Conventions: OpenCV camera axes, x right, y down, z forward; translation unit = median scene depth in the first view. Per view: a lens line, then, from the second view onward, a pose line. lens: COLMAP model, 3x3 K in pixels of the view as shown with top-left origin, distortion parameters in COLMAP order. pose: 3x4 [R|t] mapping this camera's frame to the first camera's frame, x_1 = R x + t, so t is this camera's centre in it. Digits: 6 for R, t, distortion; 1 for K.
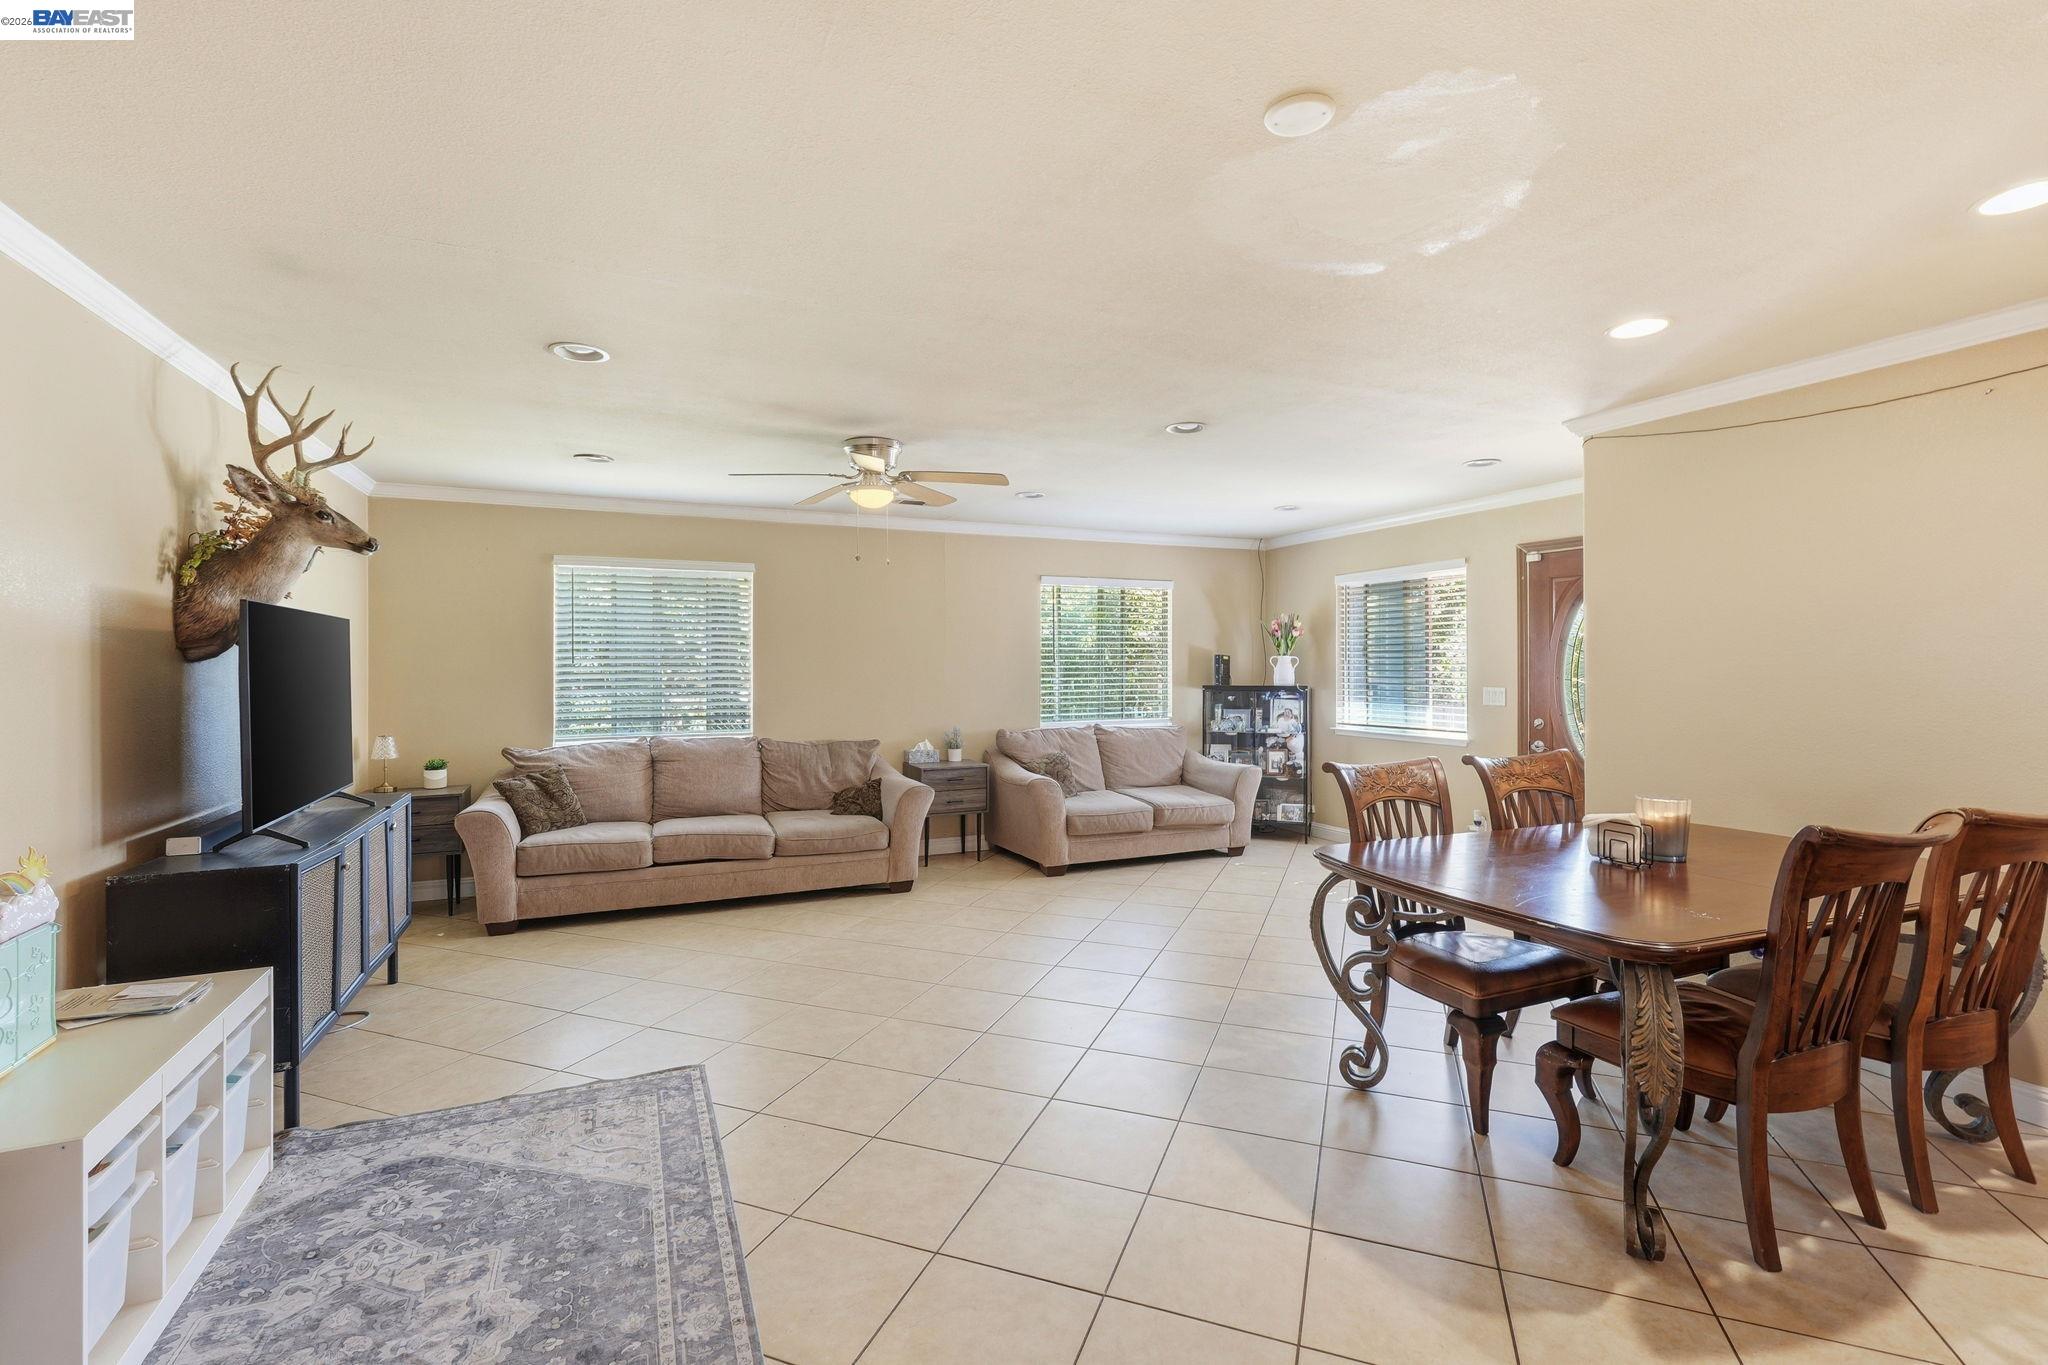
lens RADIAL K [[902.5, 0, 1021.4], [0, 902.5, 667.2], [0, 0, 1]] dist [0.008321, -0.000336]
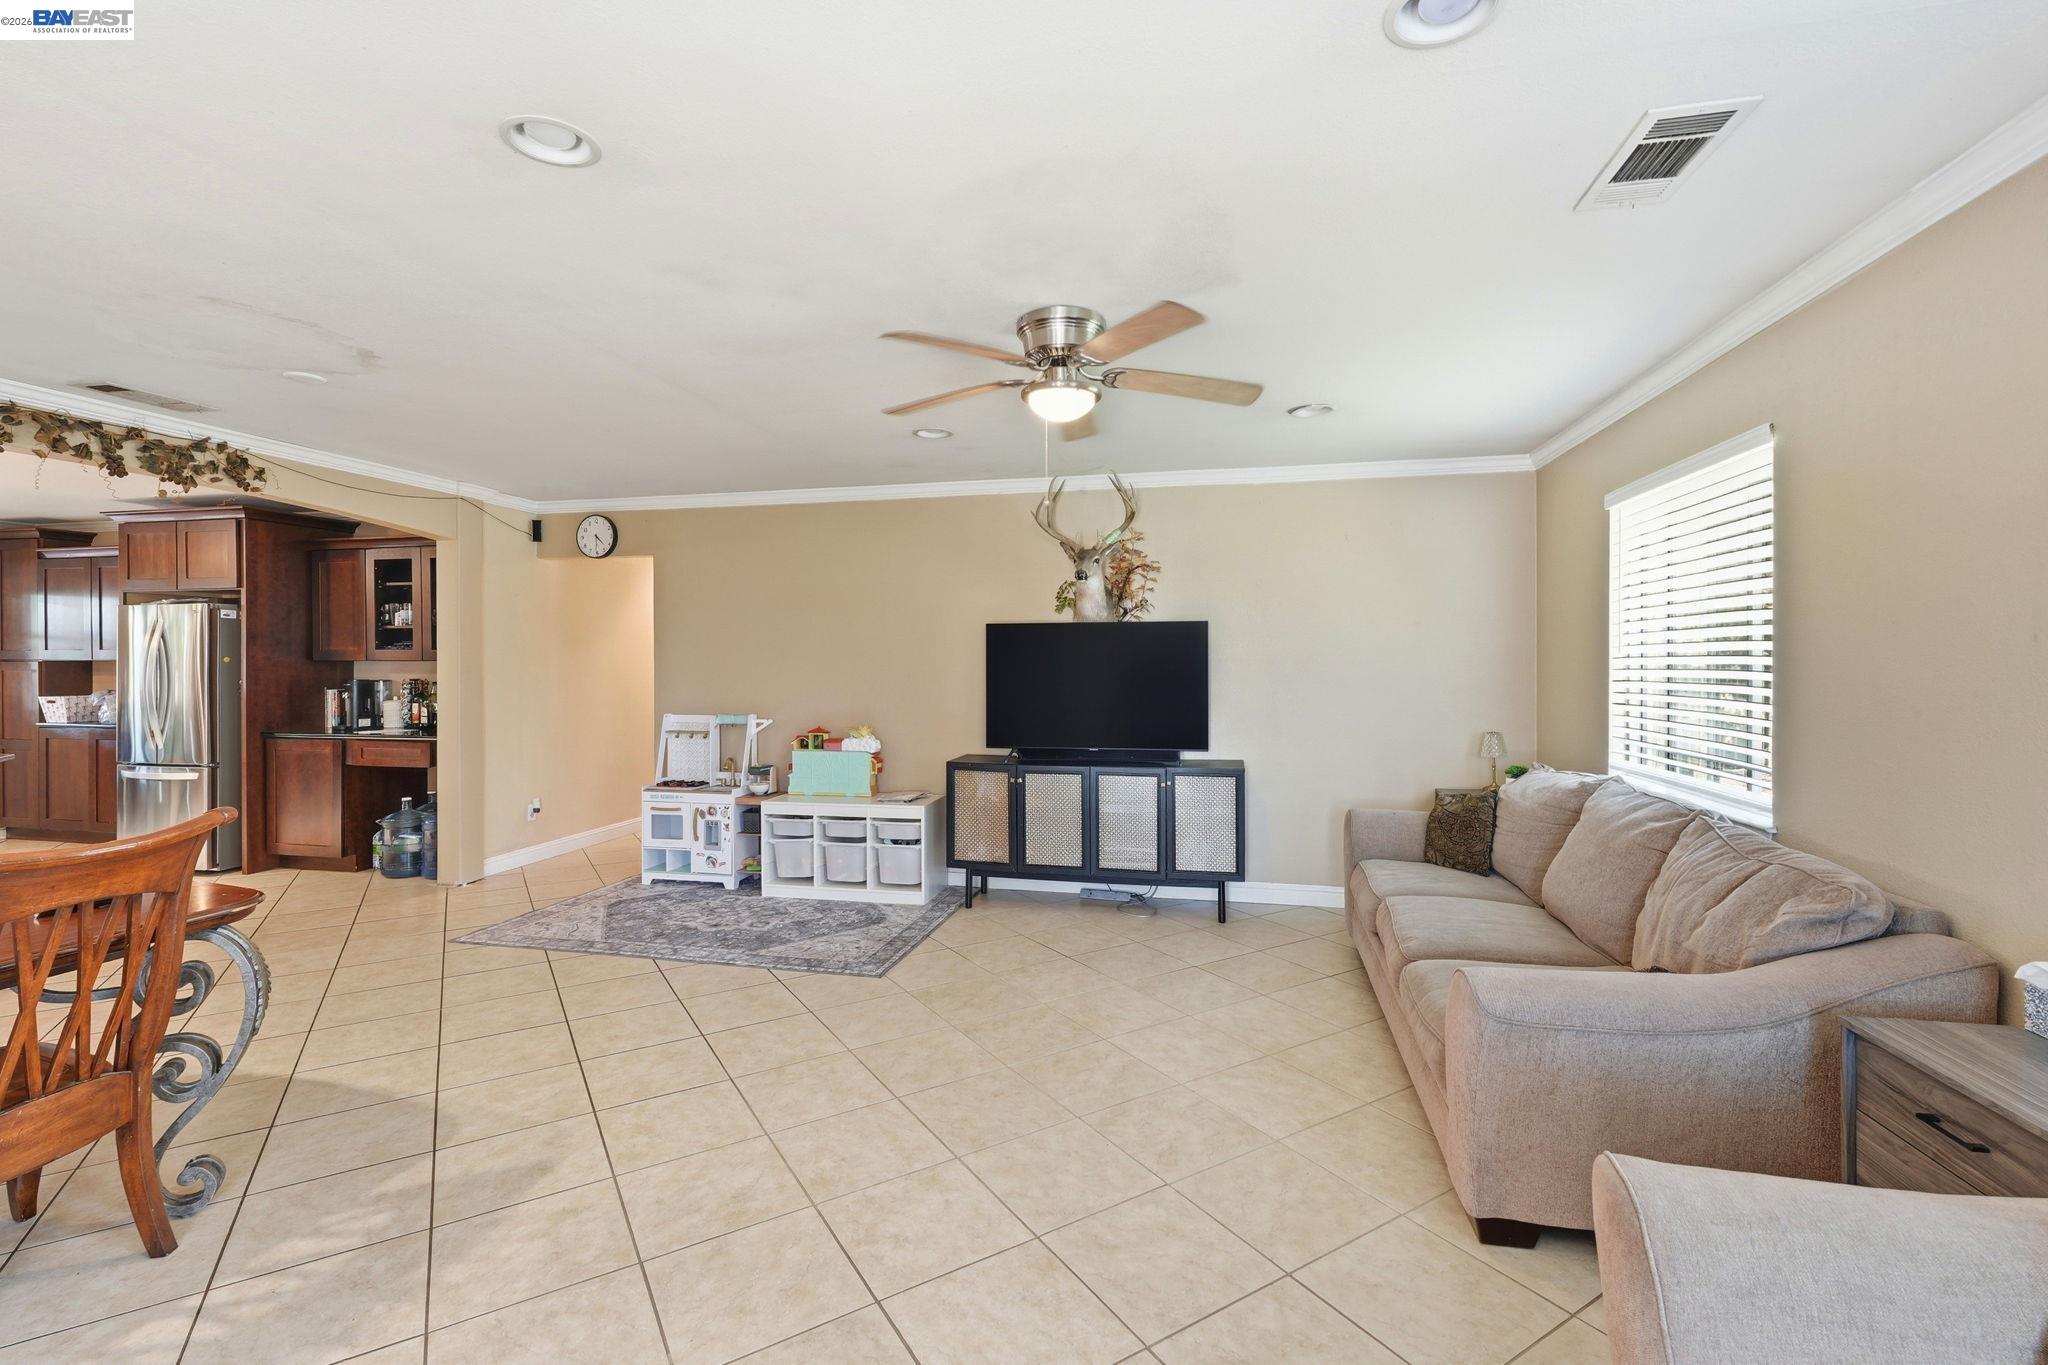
lens RADIAL K [[902.5, 0, 1021.4], [0, 902.5, 667.2], [0, 0, 1]] dist [0.008321, -0.000336]
pose [[-0.596753, 0.006442, -0.802399, 0.657688], [0.000760, 0.999972, 0.007462, 0.002220], [0.802425, 0.003843, -0.596741, 2.340906]]
